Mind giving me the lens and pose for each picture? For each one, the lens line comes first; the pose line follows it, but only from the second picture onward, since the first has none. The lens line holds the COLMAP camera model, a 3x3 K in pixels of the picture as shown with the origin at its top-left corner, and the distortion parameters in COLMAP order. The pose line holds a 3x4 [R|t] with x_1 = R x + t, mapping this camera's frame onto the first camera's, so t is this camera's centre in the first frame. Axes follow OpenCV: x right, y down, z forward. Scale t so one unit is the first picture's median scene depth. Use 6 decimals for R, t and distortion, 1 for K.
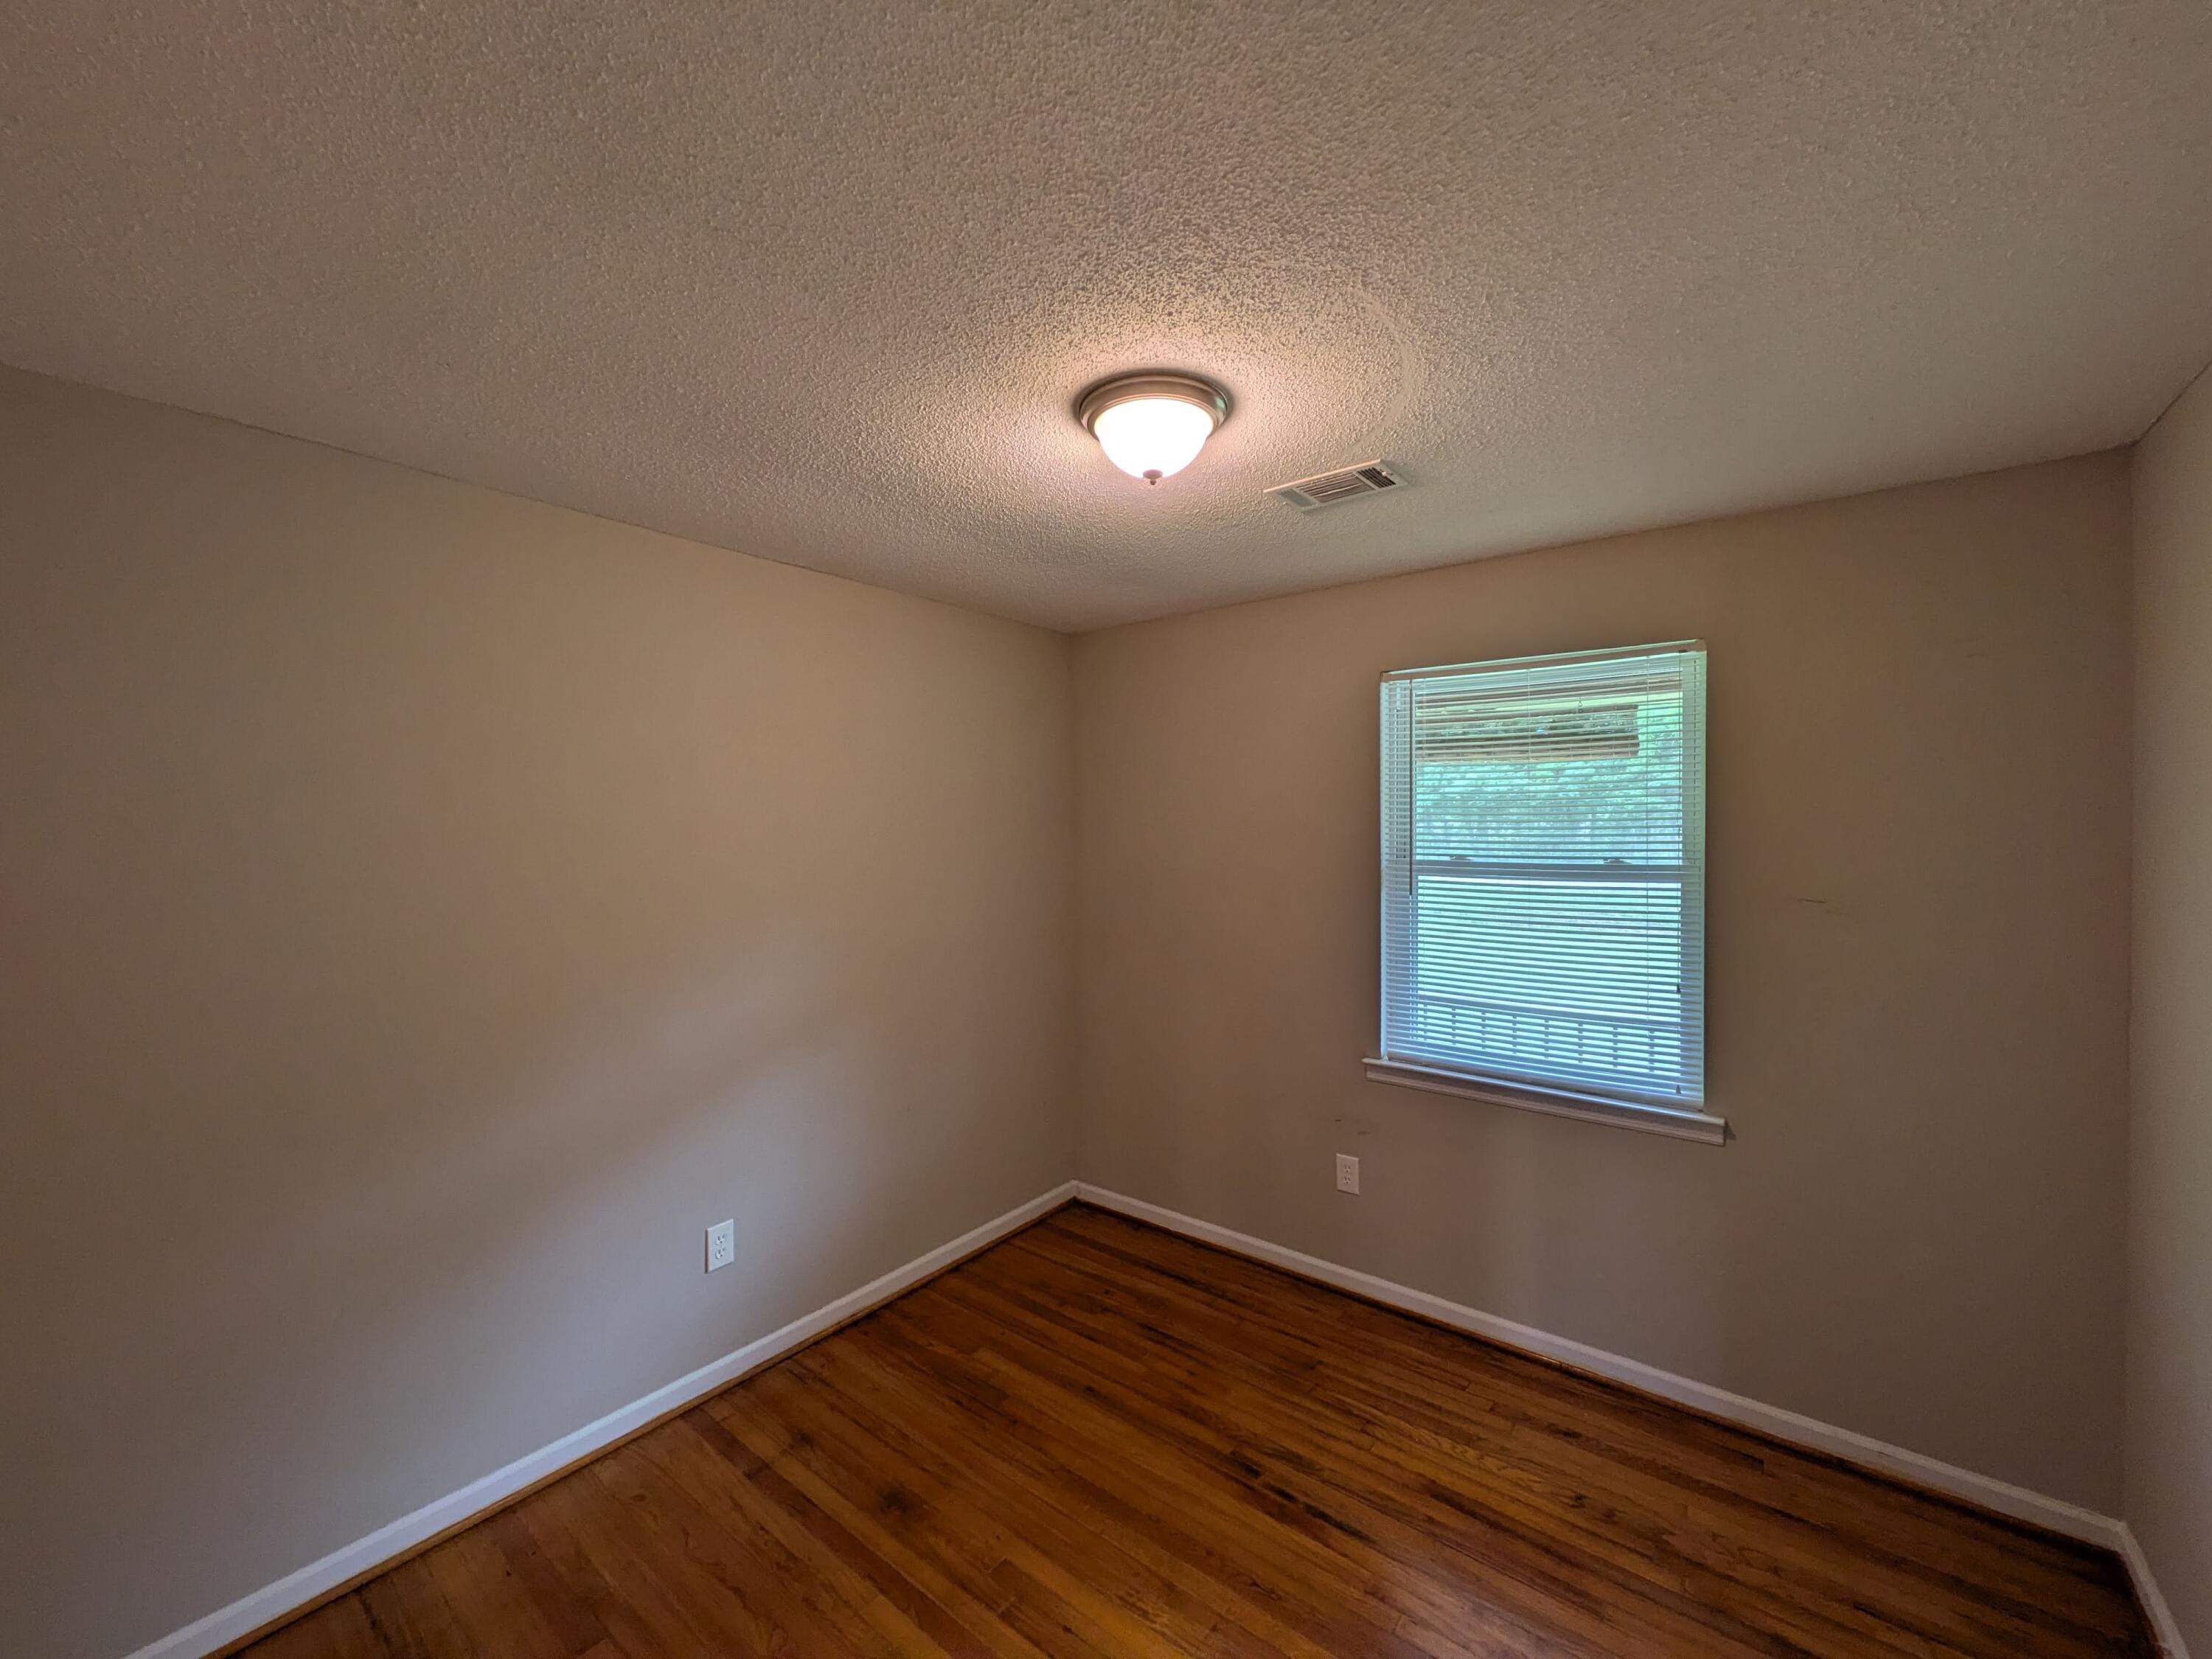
lens RADIAL K [[875.4, 0, 1099.1], [0, 875.4, 840.3], [0, 0, 1]] dist [-0.003679, 0.001319]
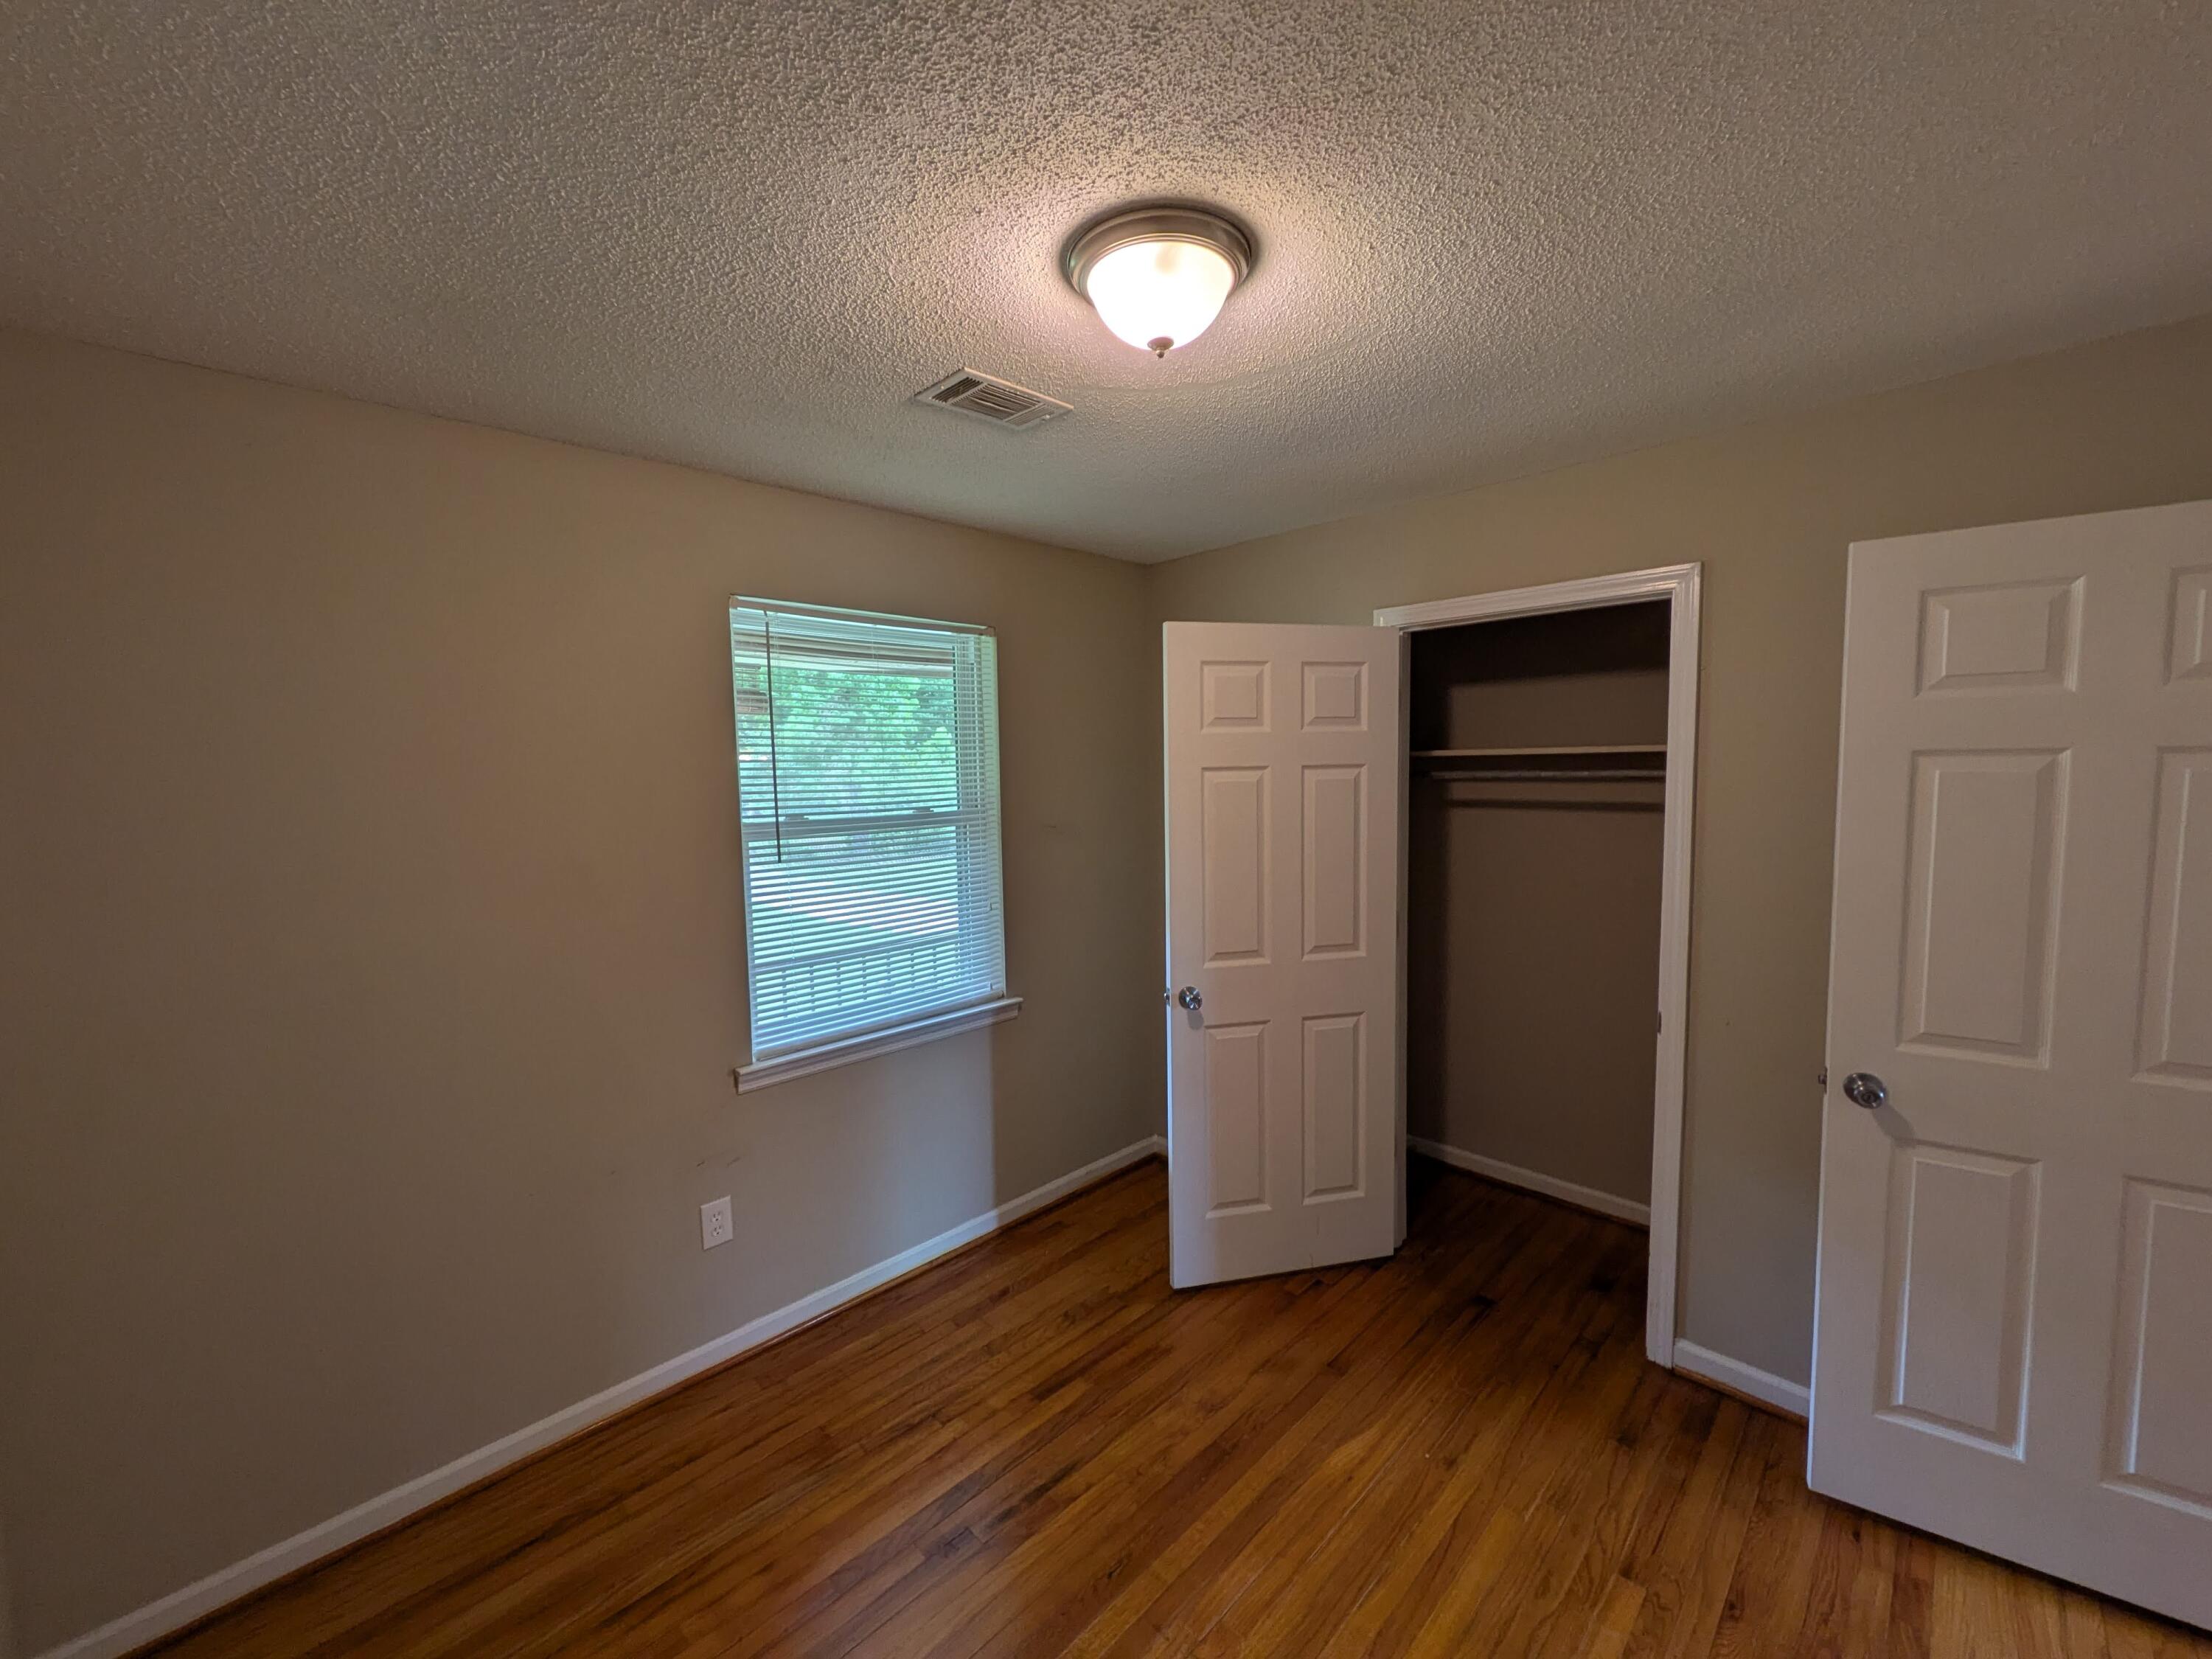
lens RADIAL K [[875.4, 0, 1107.9], [0, 875.4, 837.7], [0, 0, 1]] dist [-0.003679, 0.001319]
pose [[0.117771, -0.080264, 0.989792, -0.549331], [0.045854, 0.996105, 0.075320, -0.015819], [-0.991981, 0.036516, 0.120993, 0.674055]]
